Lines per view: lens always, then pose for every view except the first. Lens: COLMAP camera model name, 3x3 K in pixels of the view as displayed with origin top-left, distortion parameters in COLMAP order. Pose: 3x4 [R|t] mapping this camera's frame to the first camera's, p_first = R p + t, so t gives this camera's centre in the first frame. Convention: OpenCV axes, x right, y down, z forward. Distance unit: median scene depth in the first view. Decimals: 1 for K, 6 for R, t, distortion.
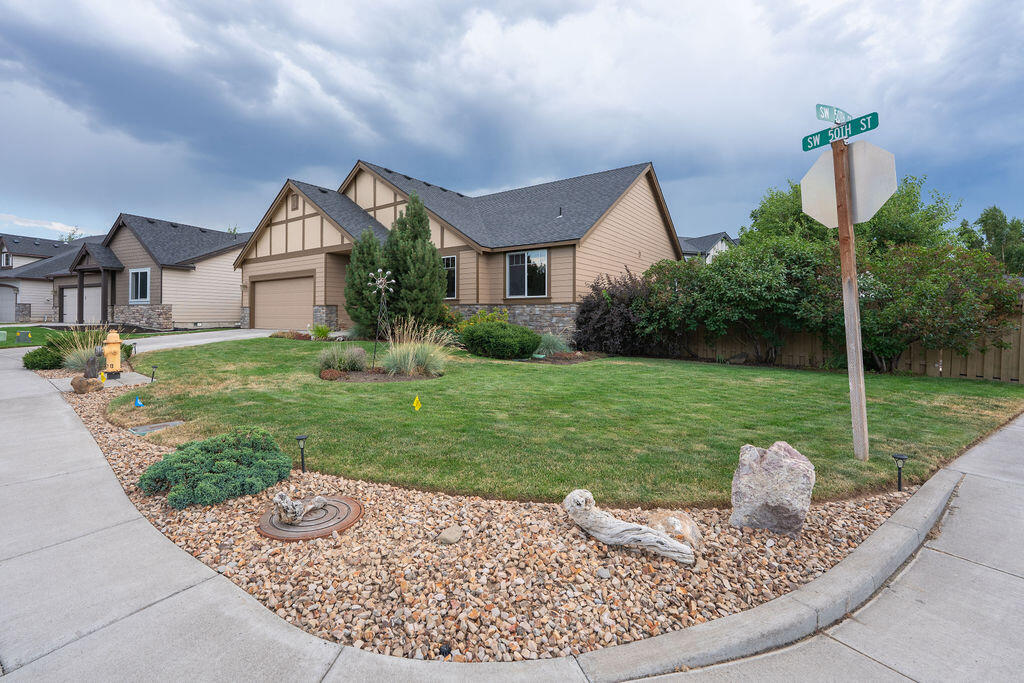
lens RADIAL K [[426.8, 0, 512.0], [0, 426.8, 341.5], [0, 0, 1]] dist [-0.000846, -0.000075]
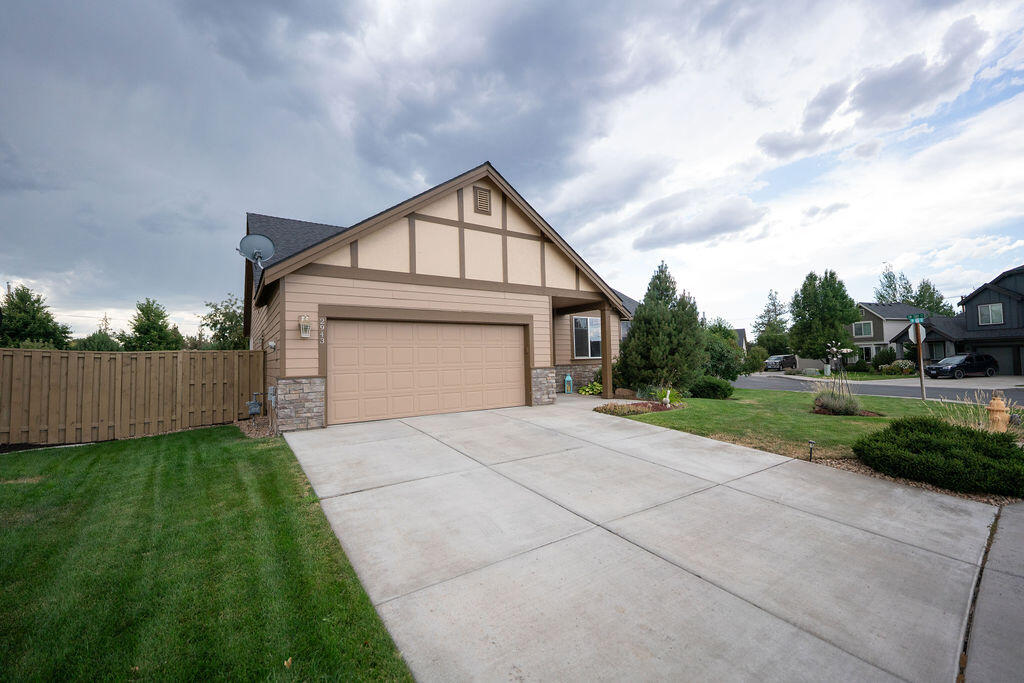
lens RADIAL K [[426.8, 0, 512.0], [0, 426.8, 341.5], [0, 0, 1]] dist [-0.000846, -0.000075]
pose [[0.353359, 0.040791, 0.934598, -1.113007], [0.088359, 0.993127, -0.076753, -0.081601], [-0.931306, 0.109702, 0.347326, 0.812534]]
